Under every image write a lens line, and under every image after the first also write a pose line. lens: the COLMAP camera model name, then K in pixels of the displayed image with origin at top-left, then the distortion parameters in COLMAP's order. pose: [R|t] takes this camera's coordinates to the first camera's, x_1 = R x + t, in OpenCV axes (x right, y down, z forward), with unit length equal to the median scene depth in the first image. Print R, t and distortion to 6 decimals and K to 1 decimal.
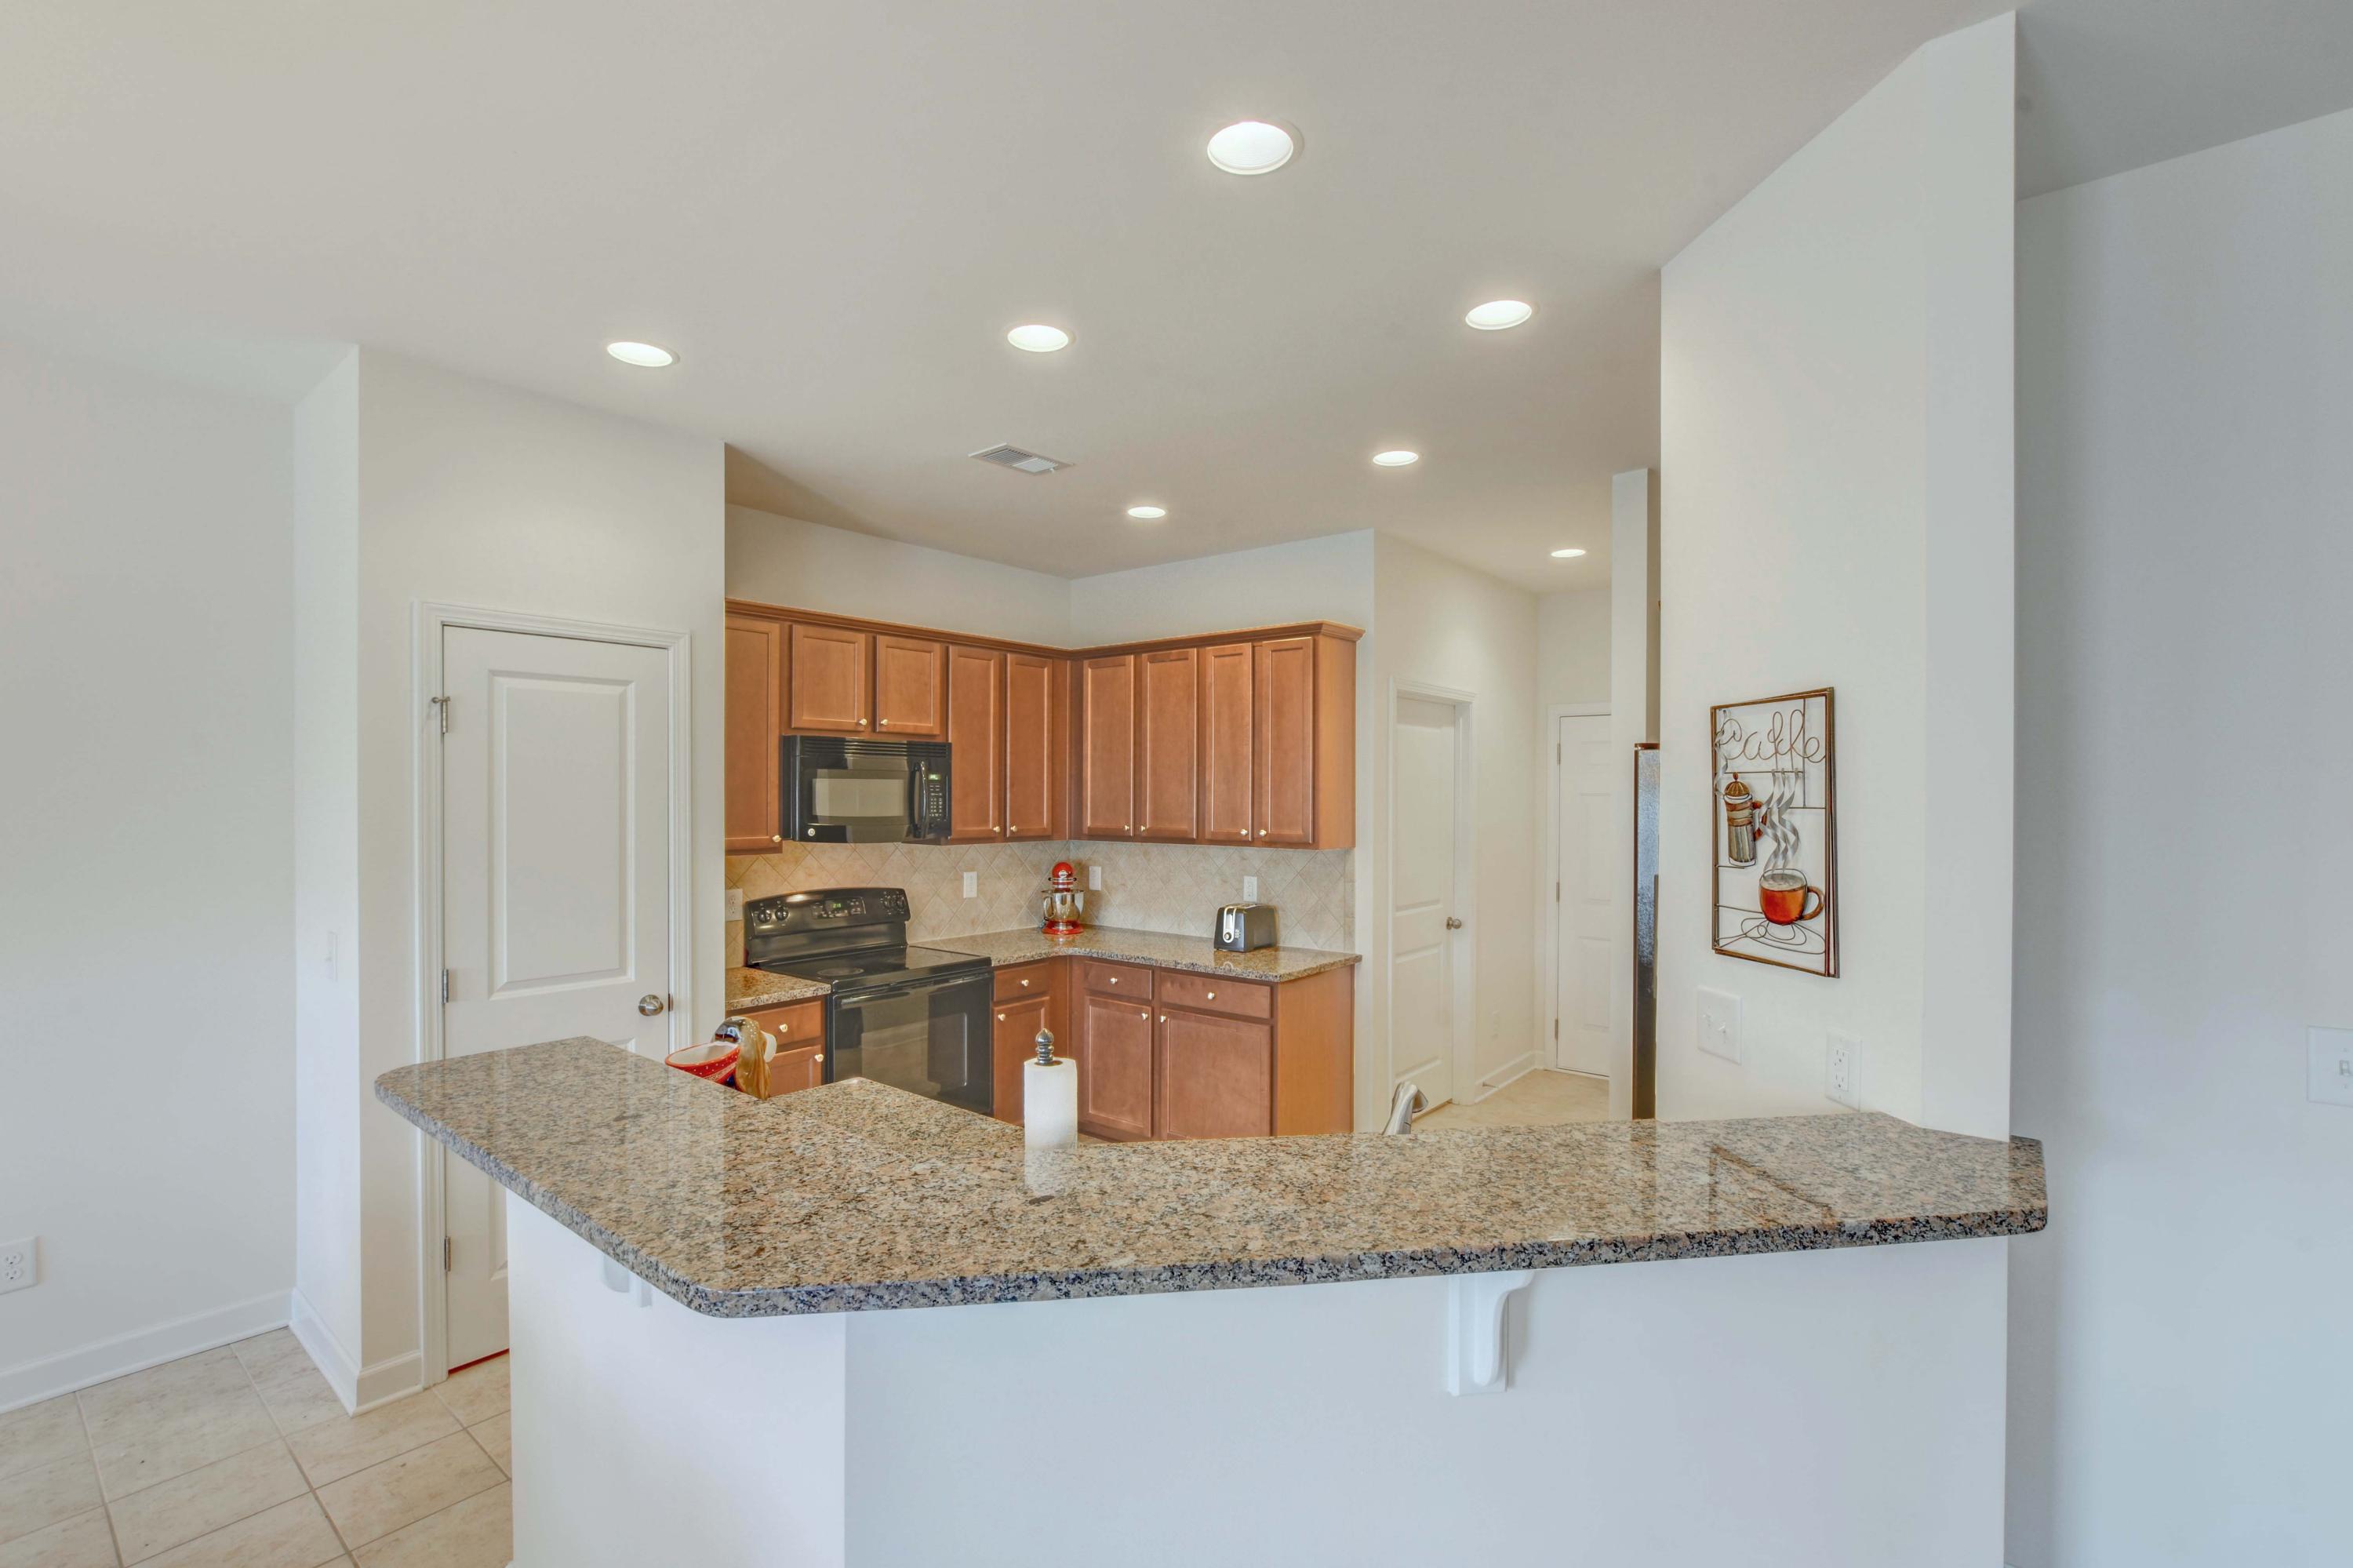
lens RADIAL K [[1045.6, 0, 1176.9], [0, 1045.6, 798.0], [0, 0, 1]] dist [-0.001543, -0.000036]
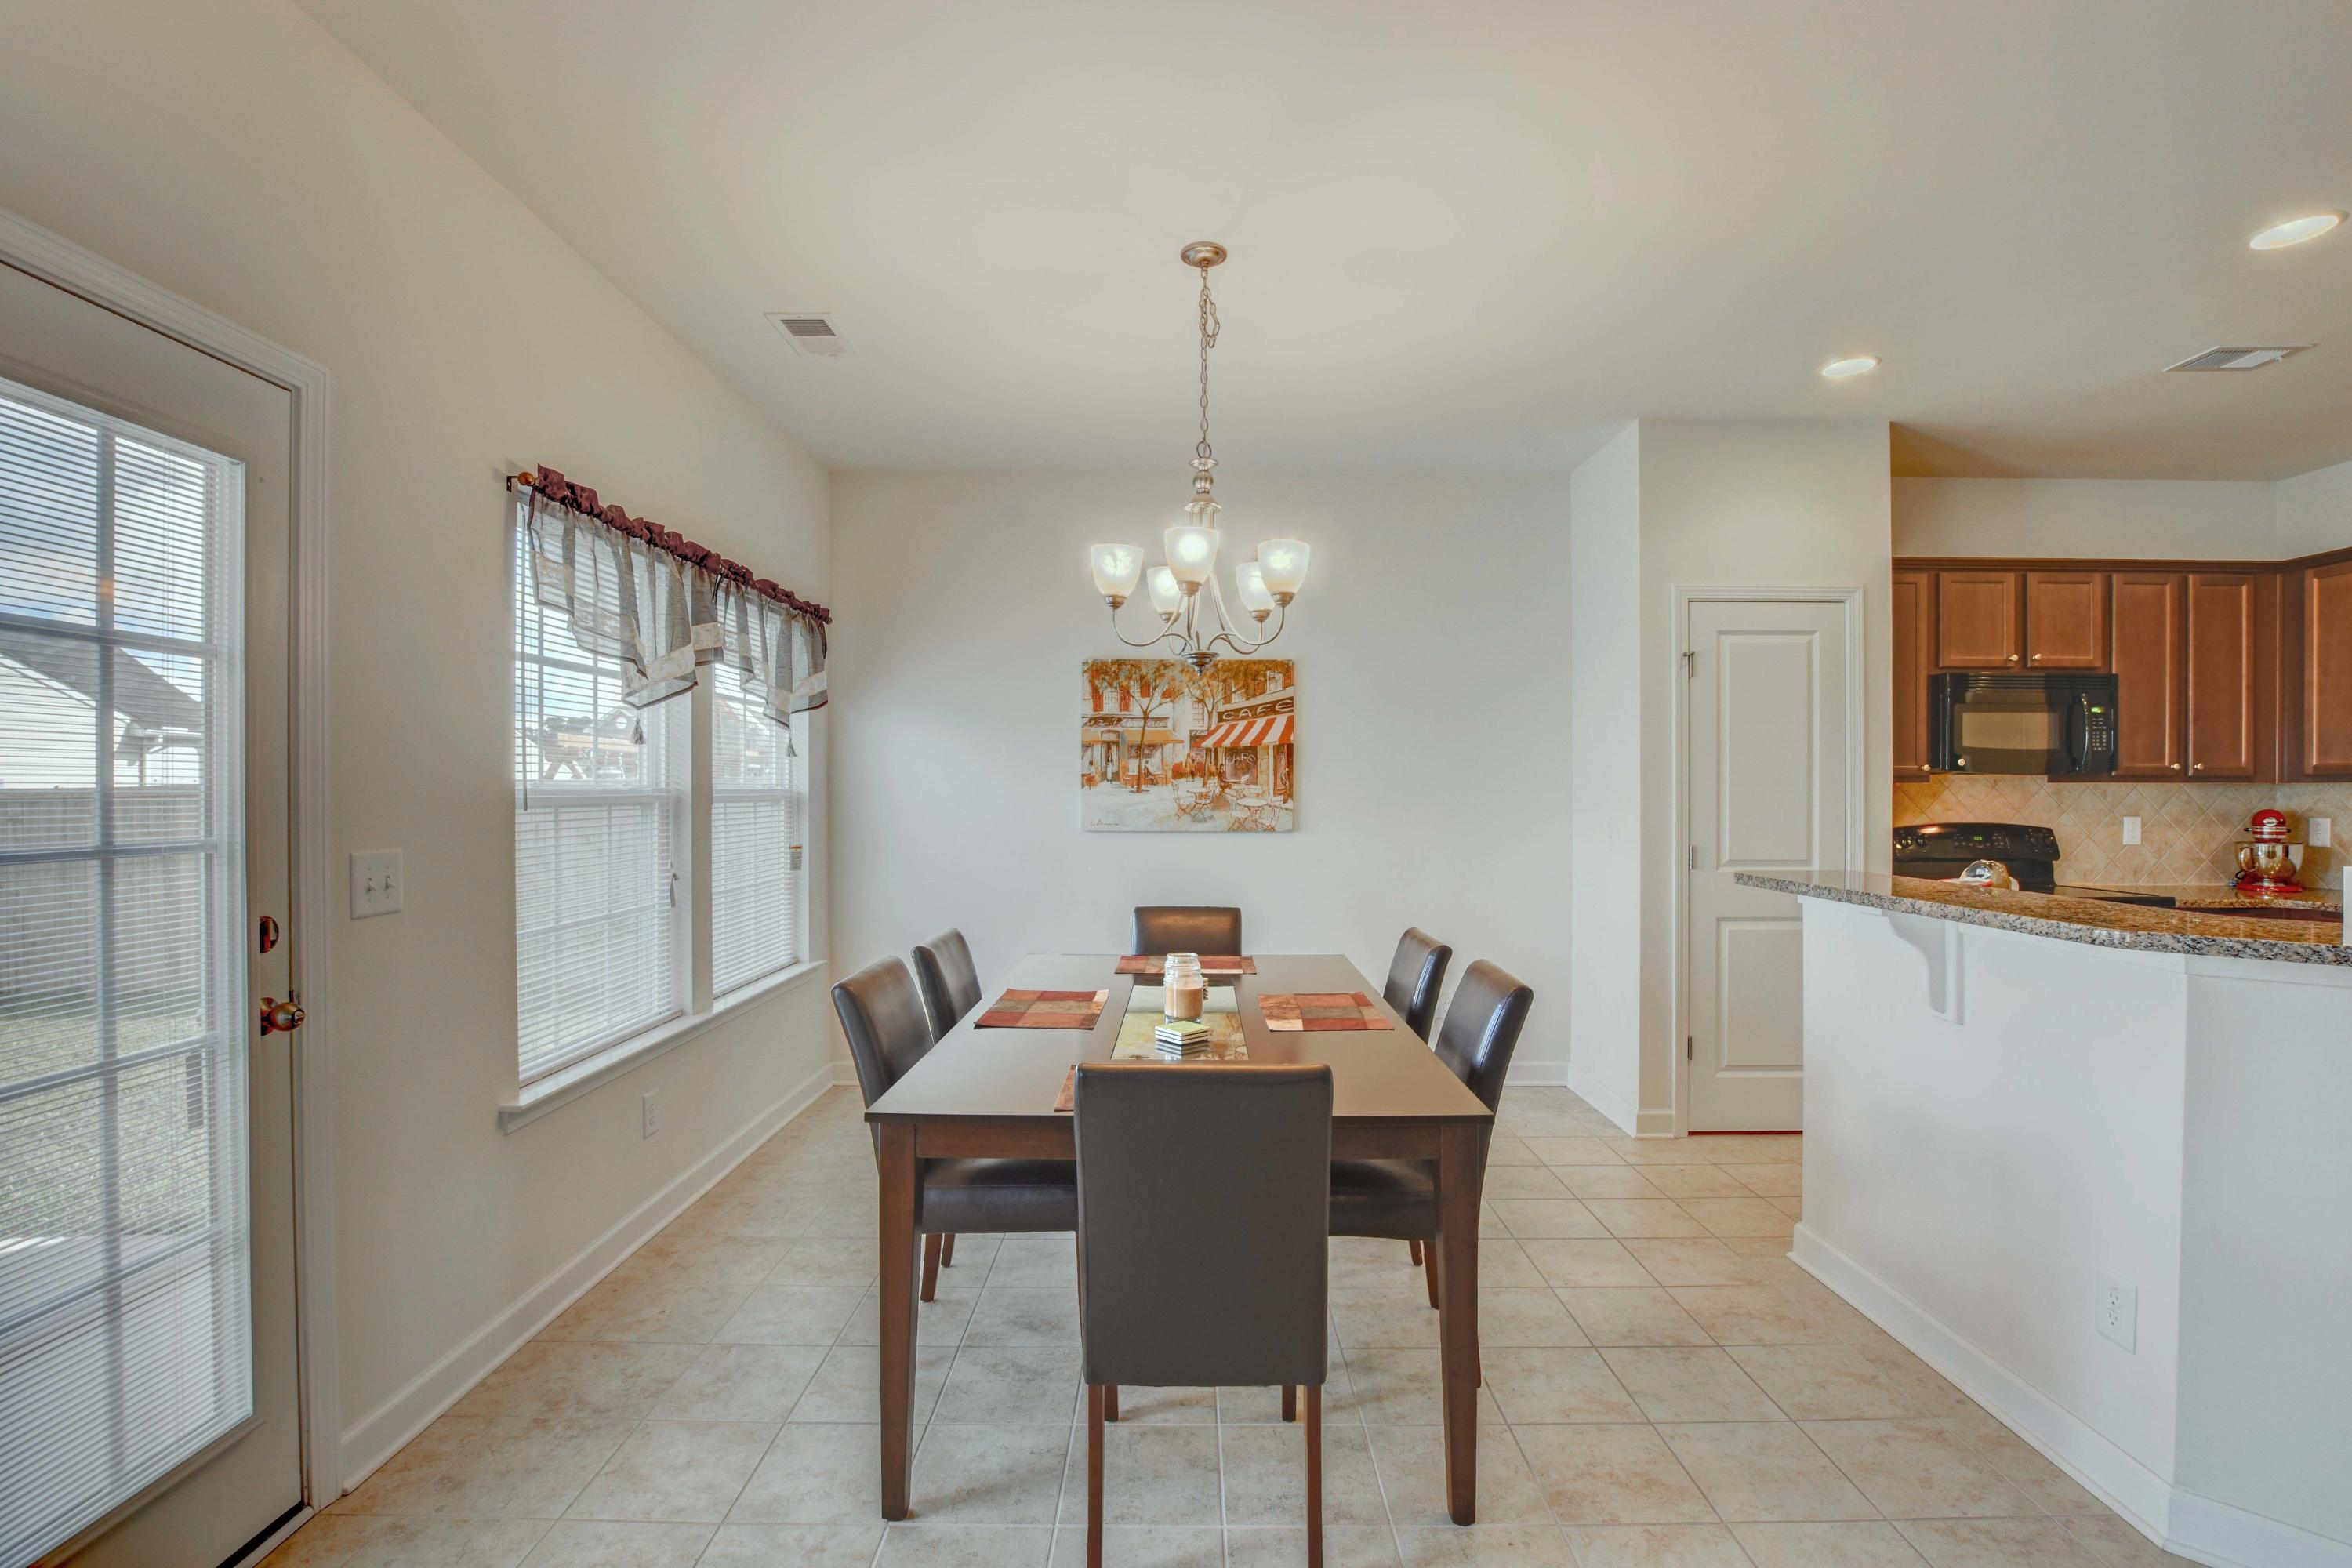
lens RADIAL K [[1043.8, 0, 1186.9], [0, 1043.8, 798.0], [0, 0, 1]] dist [-0.023661, 0.001105]
pose [[0.634650, 0.001793, -0.772798, -0.032118], [-0.002962, 0.999996, -0.000112, 0.064644], [0.772794, 0.002360, 0.634652, -0.260328]]
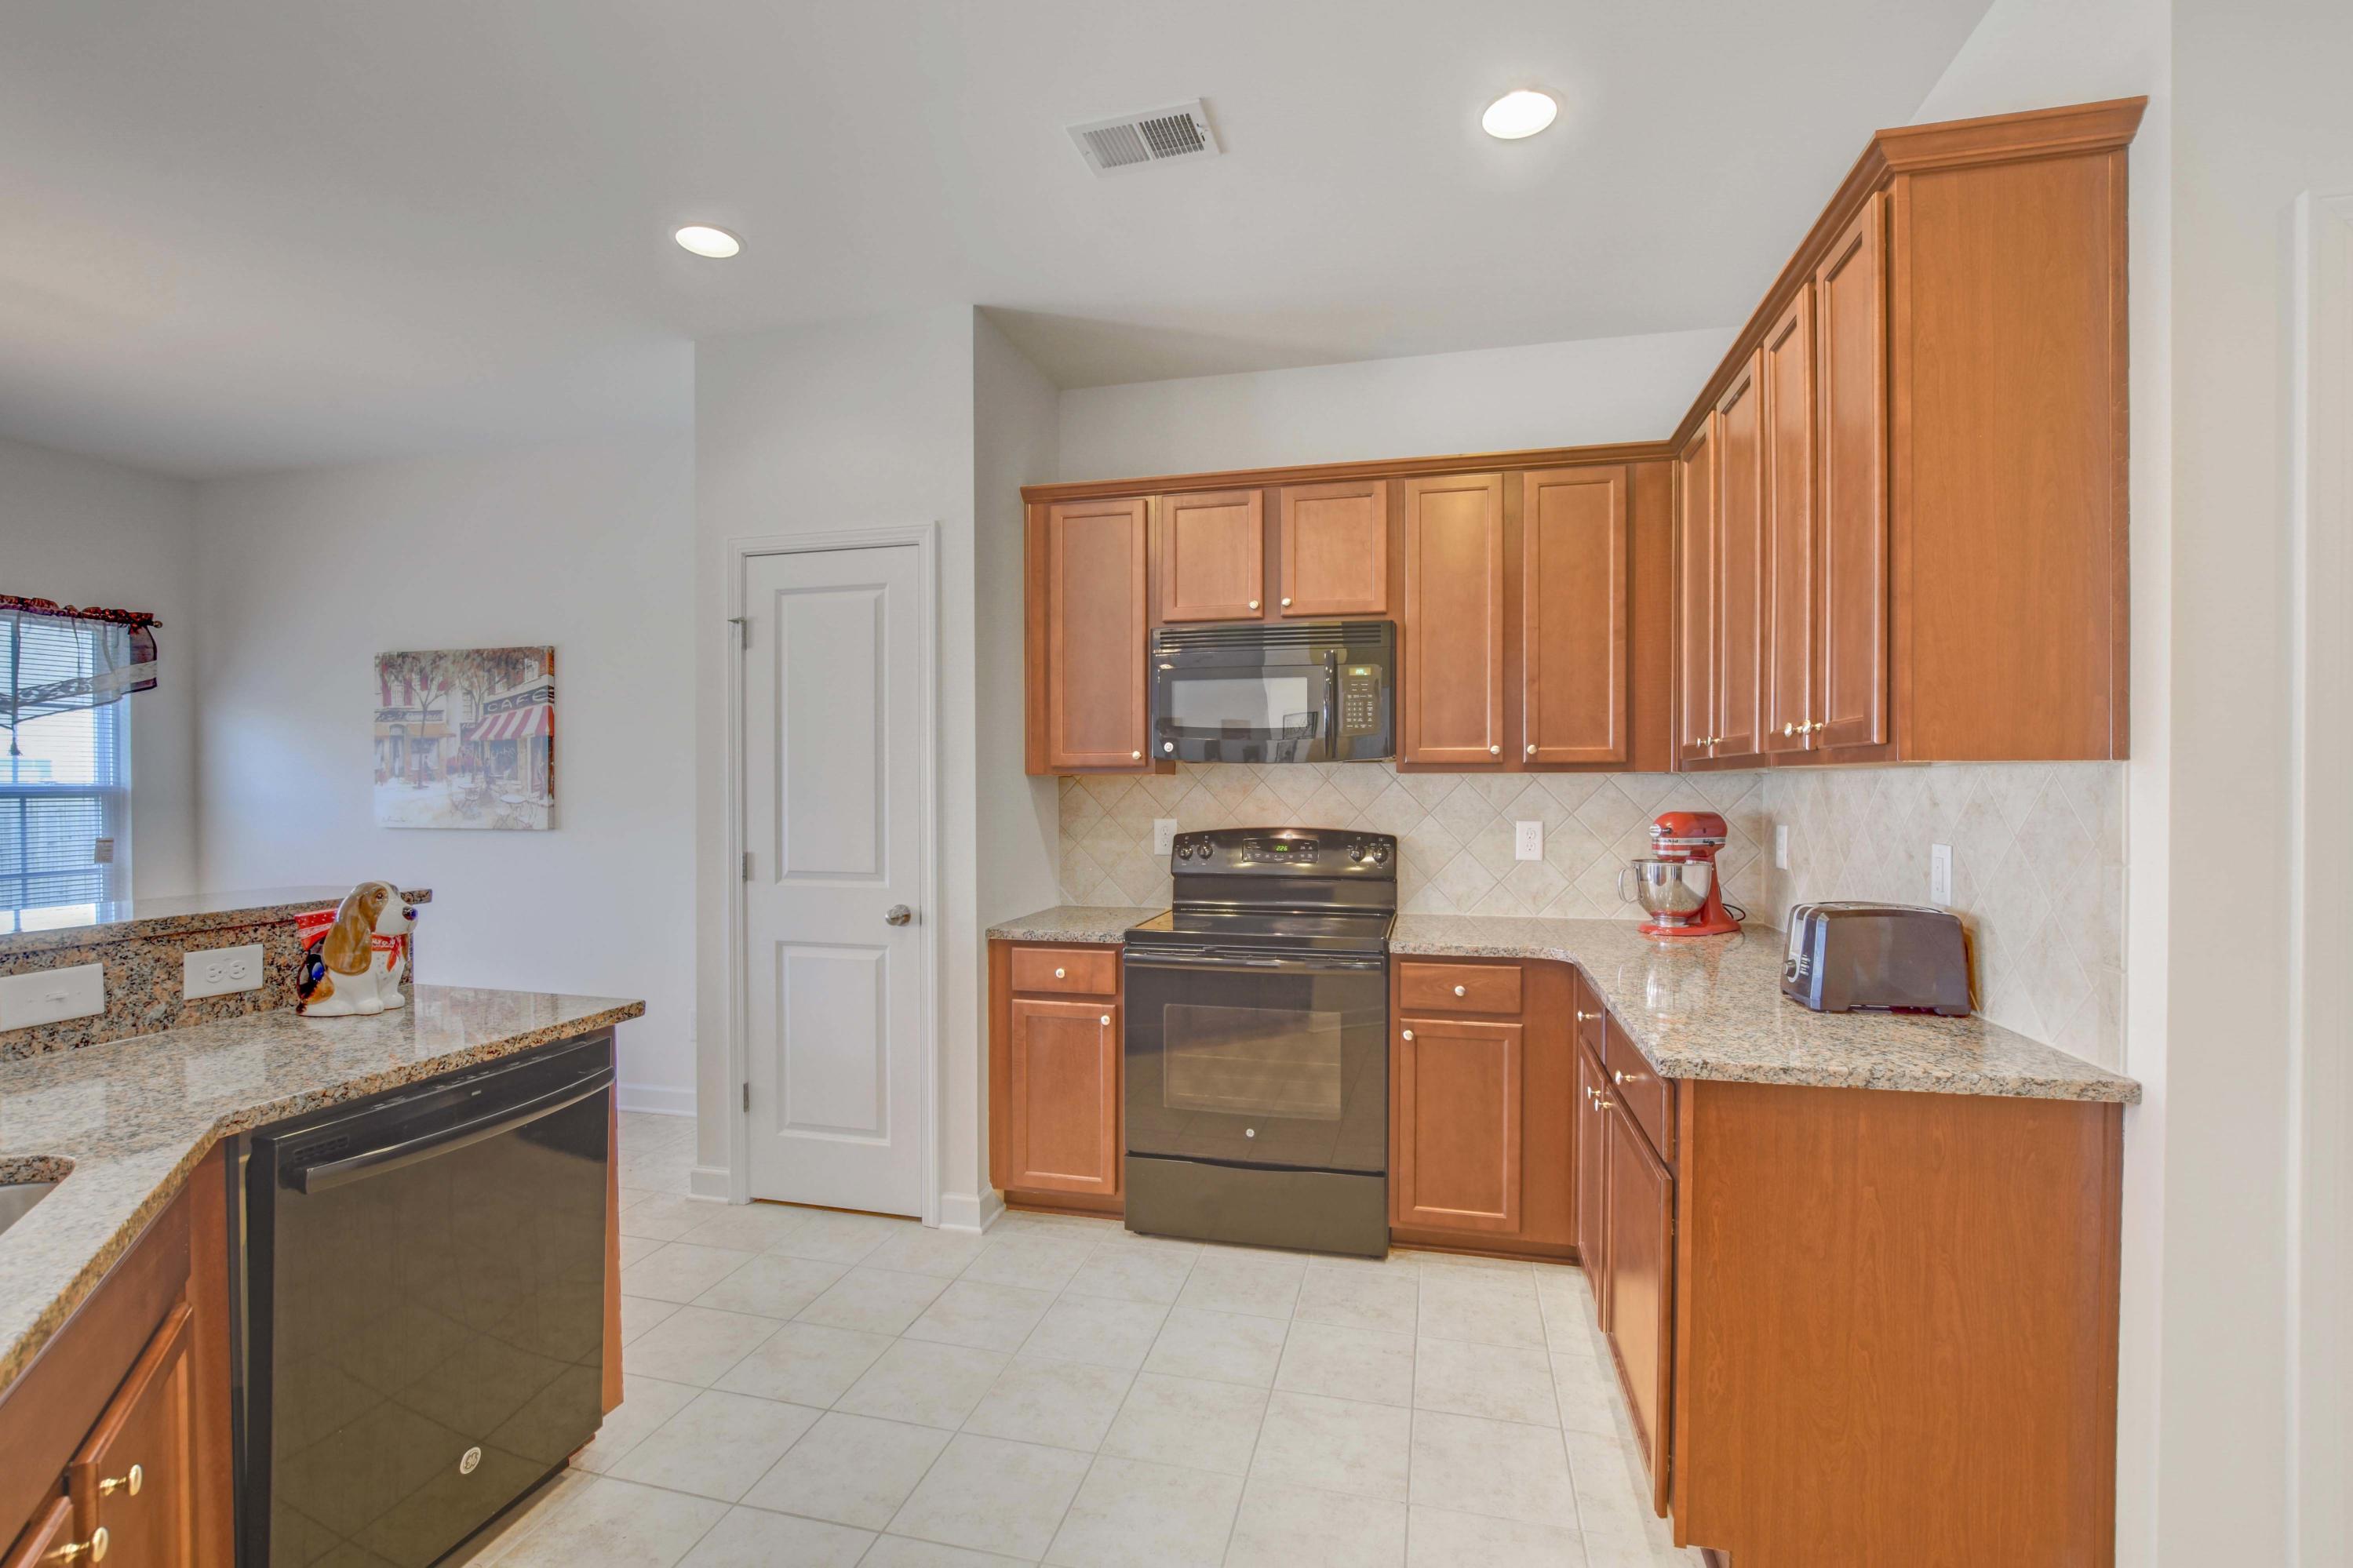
lens RADIAL K [[1044.1, 0, 1187.4], [0, 1044.1, 798.0], [0, 0, 1]] dist [-0.023661, 0.001105]
pose [[0.424366, 0.007721, -0.905458, 0.349324], [-0.002588, 0.999970, 0.007314, 0.059313], [0.905487, -0.000761, 0.424373, 0.603788]]
